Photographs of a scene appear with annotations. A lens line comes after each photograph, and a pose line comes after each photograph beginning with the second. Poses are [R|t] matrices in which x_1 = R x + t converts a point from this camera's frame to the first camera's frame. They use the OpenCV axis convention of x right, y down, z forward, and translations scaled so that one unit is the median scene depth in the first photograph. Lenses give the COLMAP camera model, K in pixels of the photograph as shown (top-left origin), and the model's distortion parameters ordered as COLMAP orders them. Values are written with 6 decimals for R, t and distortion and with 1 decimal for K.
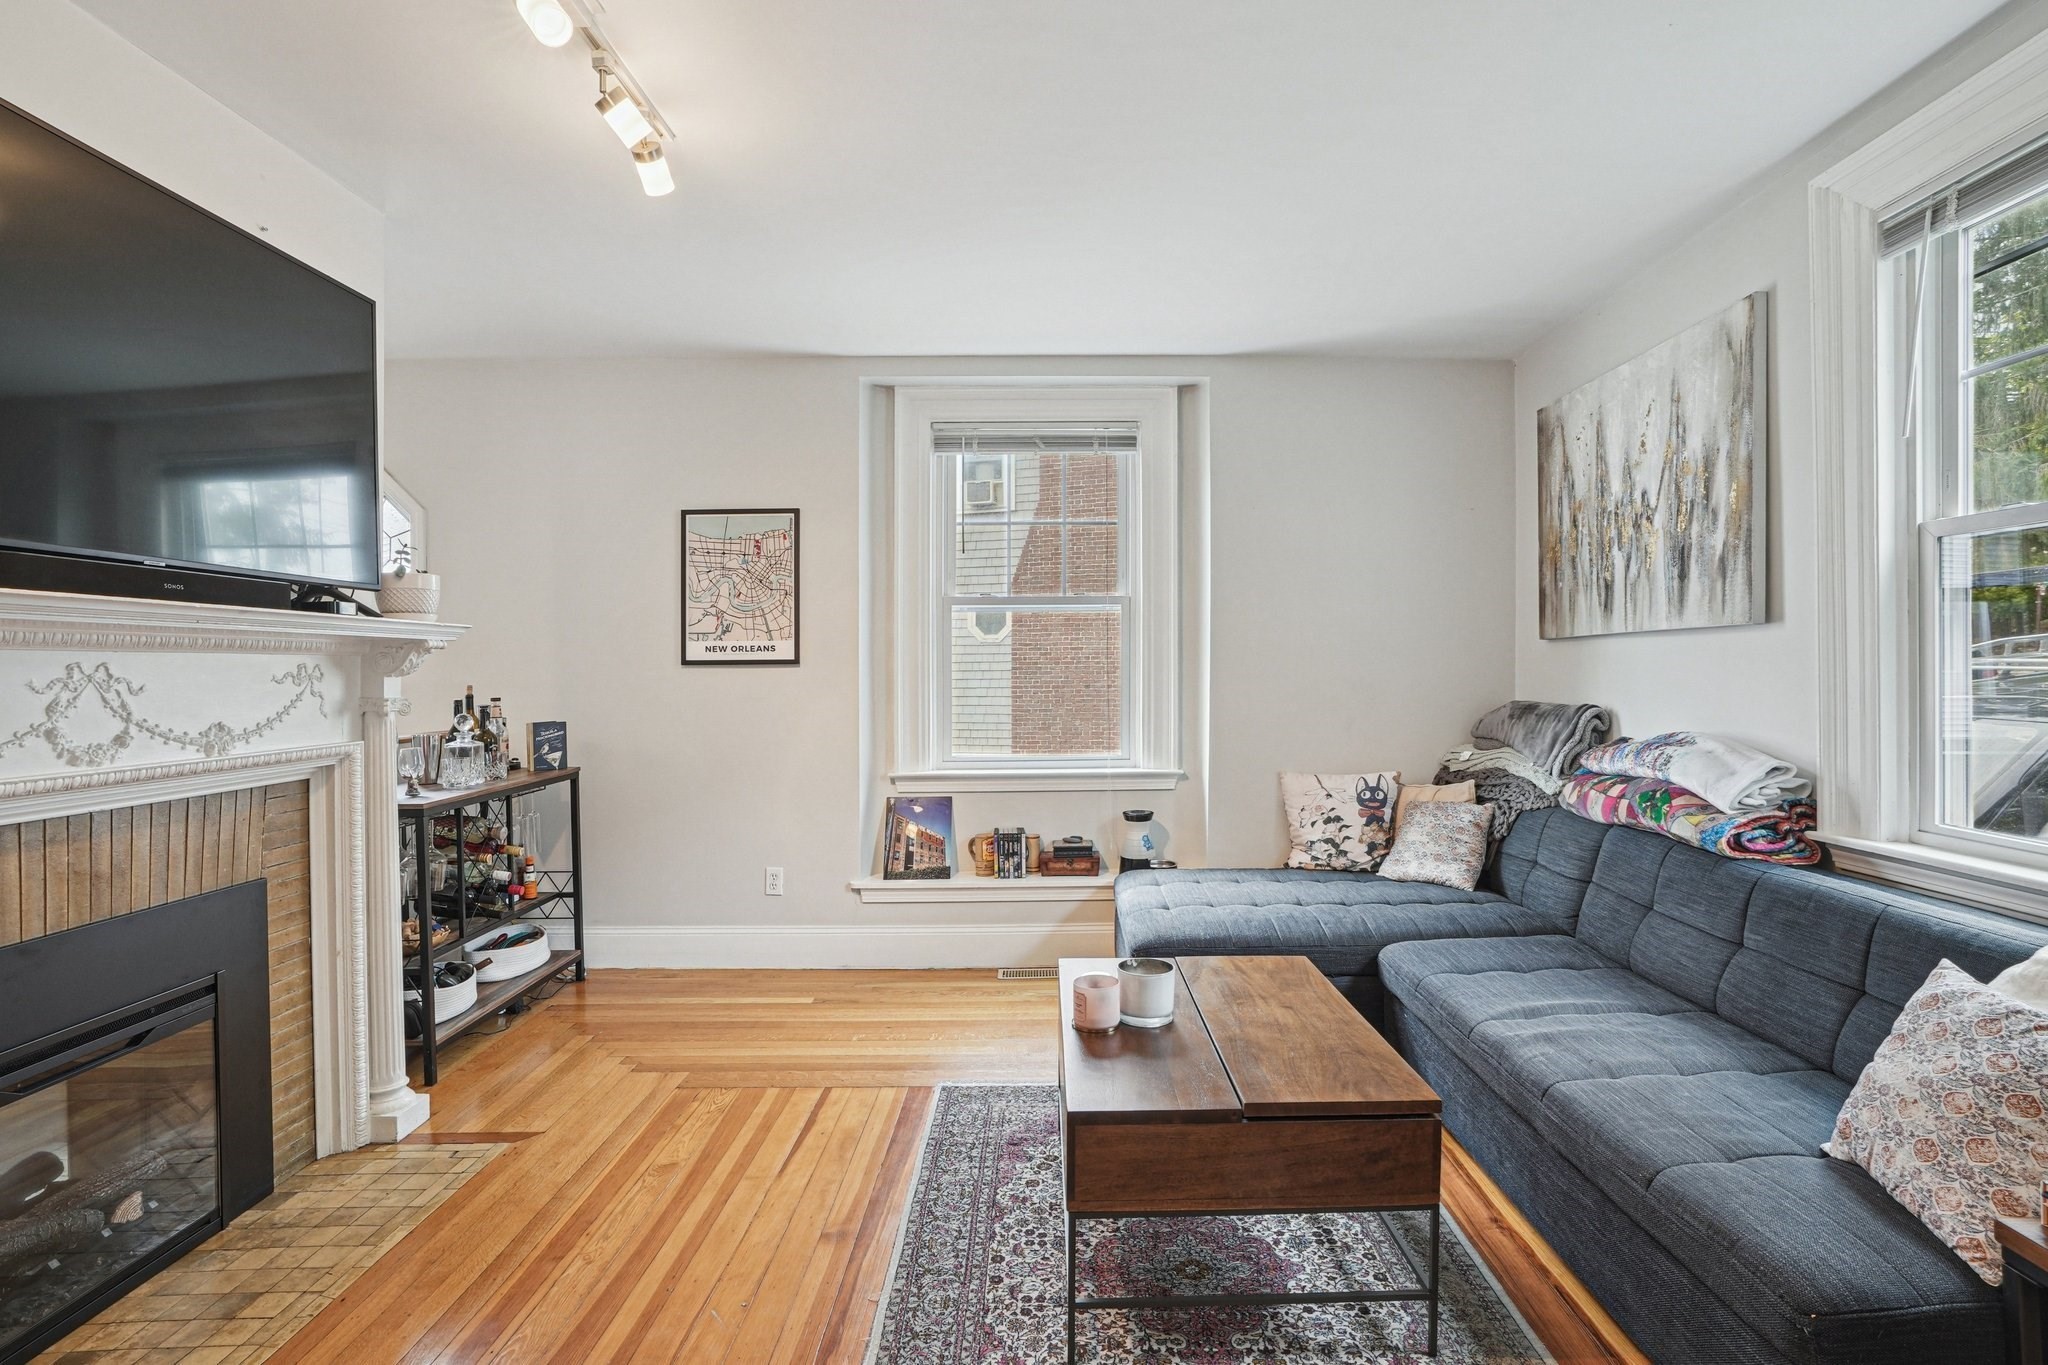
lens RADIAL K [[987.0, 0, 1031.6], [0, 987.0, 674.1], [0, 0, 1]] dist [-0.073146, 0.036333]
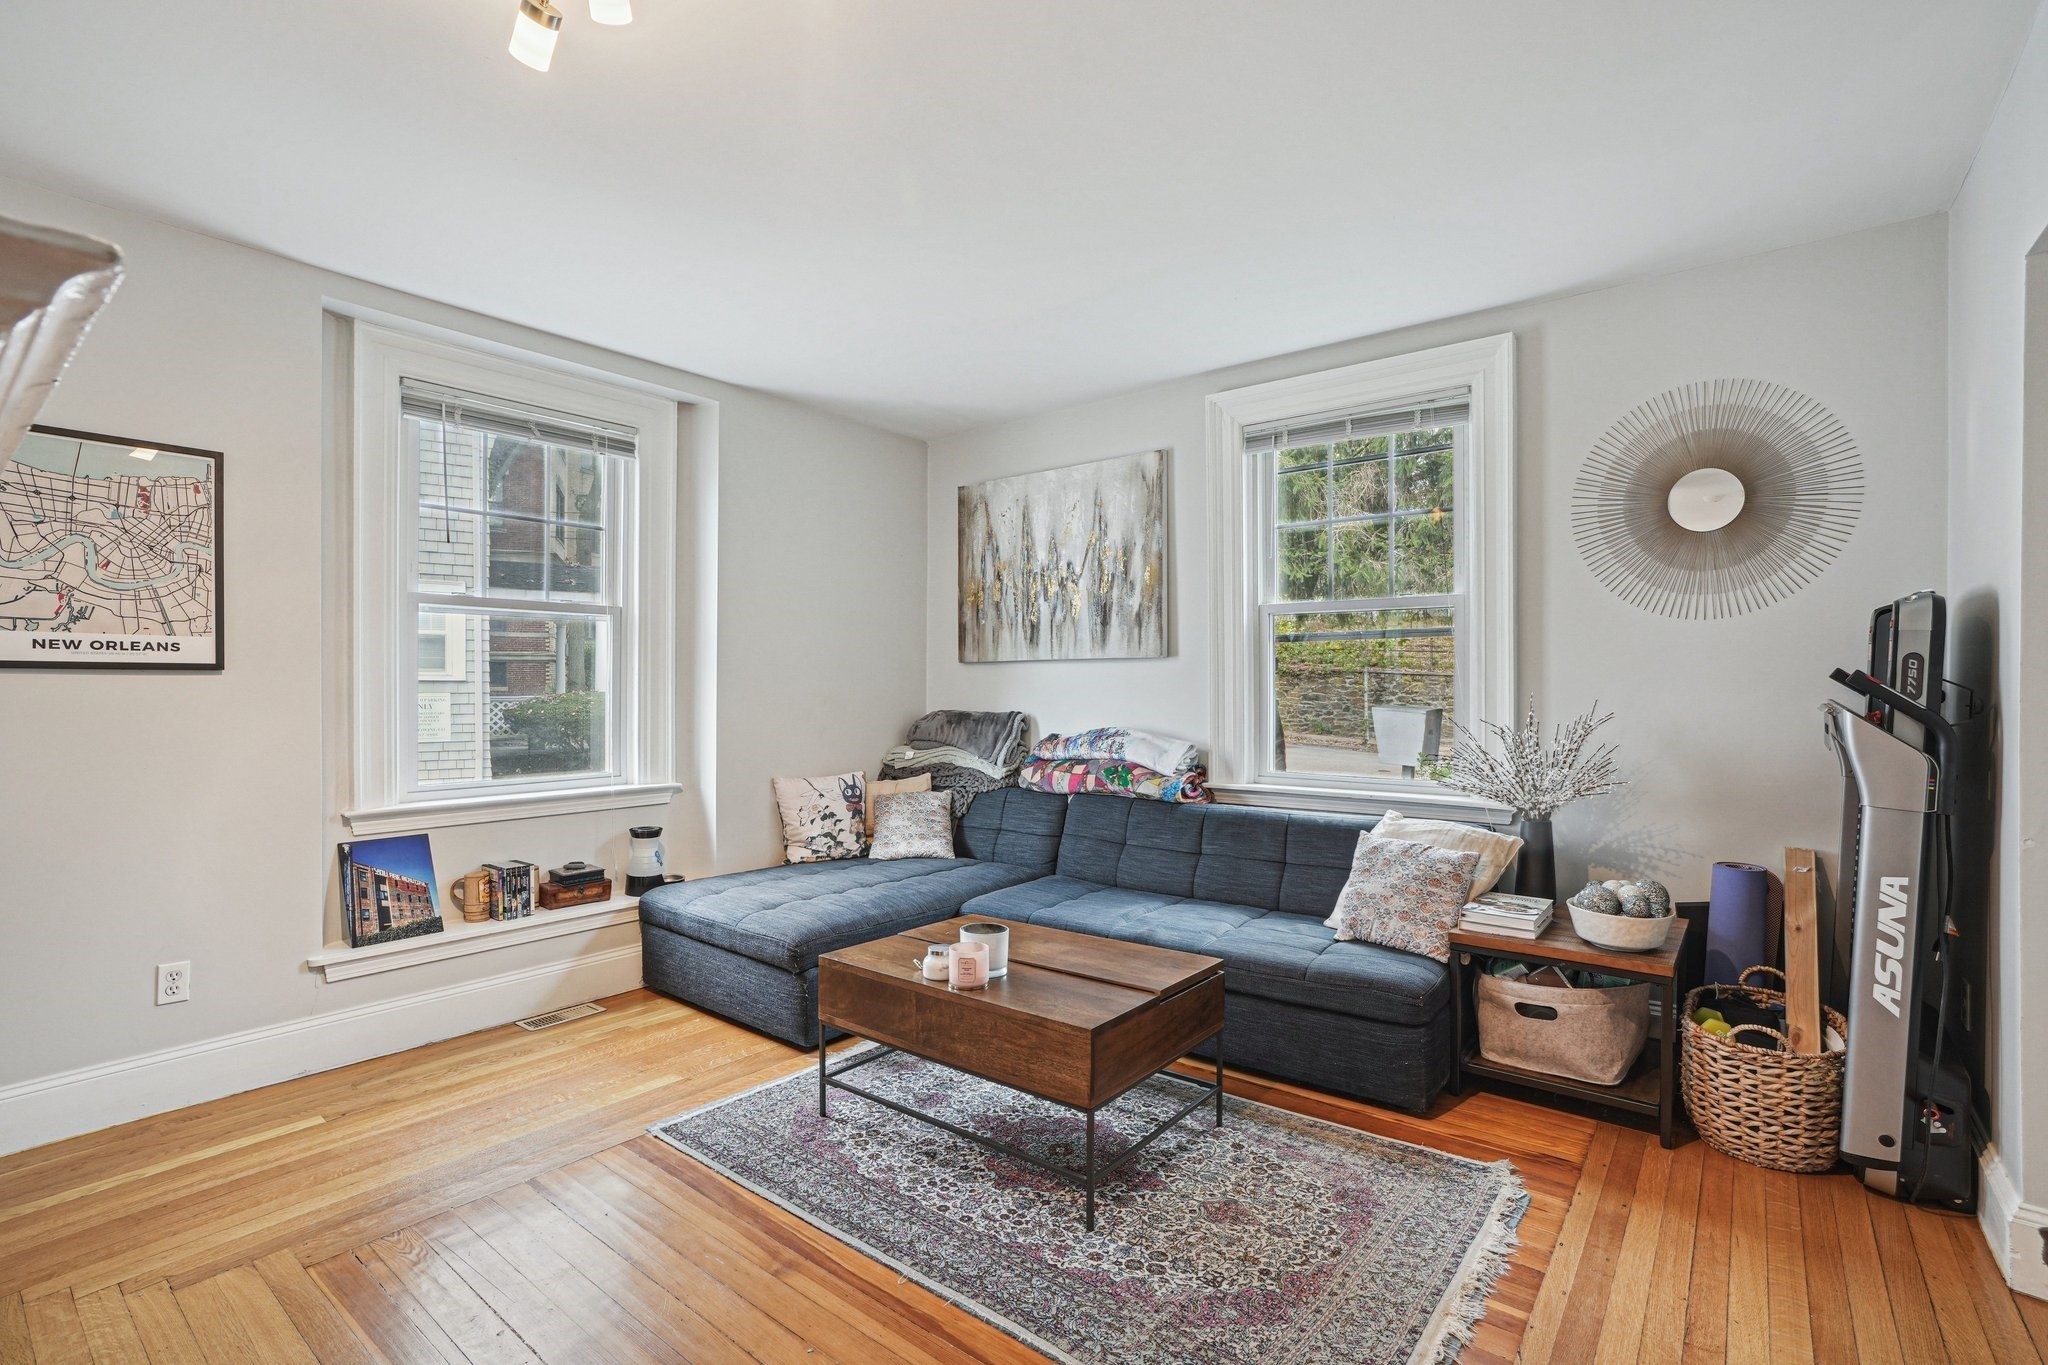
lens RADIAL K [[959.1, 0, 1026.8], [0, 959.1, 691.1], [0, 0, 1]] dist [-0.070648, 0.032241]
pose [[0.620951, 0.003933, 0.783839, -0.450219], [-0.002434, 0.999992, -0.003090, 0.006404], [-0.783845, 0.000011, 0.620956, 0.135492]]
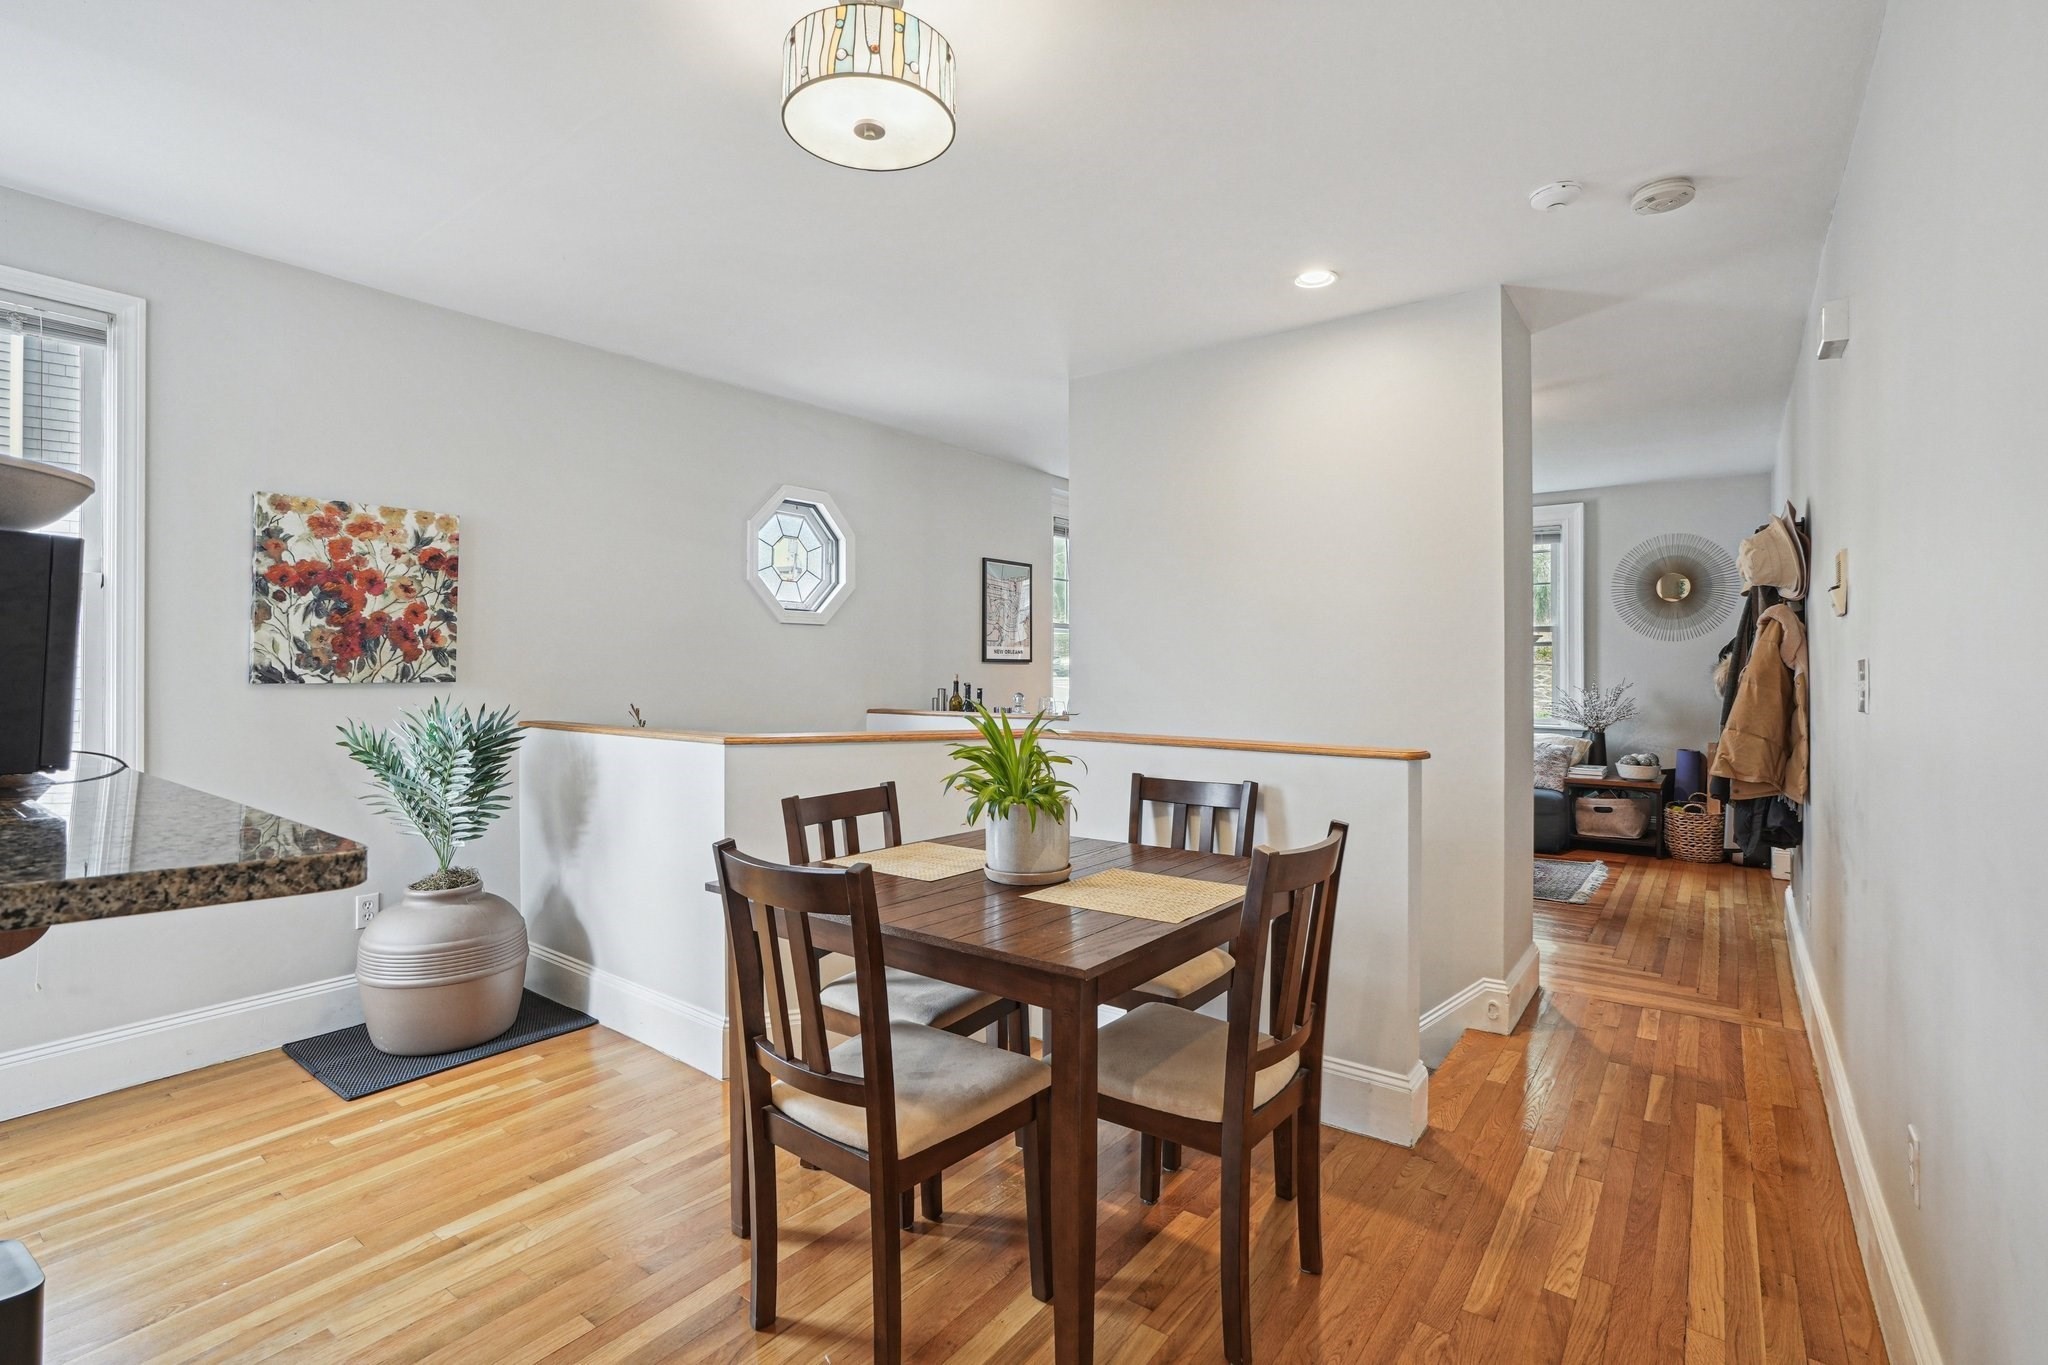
lens RADIAL K [[959.4, 0, 1020.7], [0, 959.4, 652.1], [0, 0, 1]] dist [-0.072260, 0.031485]
pose [[0.608288, 0.017382, 0.793526, -1.652528], [-0.006875, 0.999838, -0.016631, -0.000696], [-0.793687, 0.004661, 0.608309, 0.080000]]
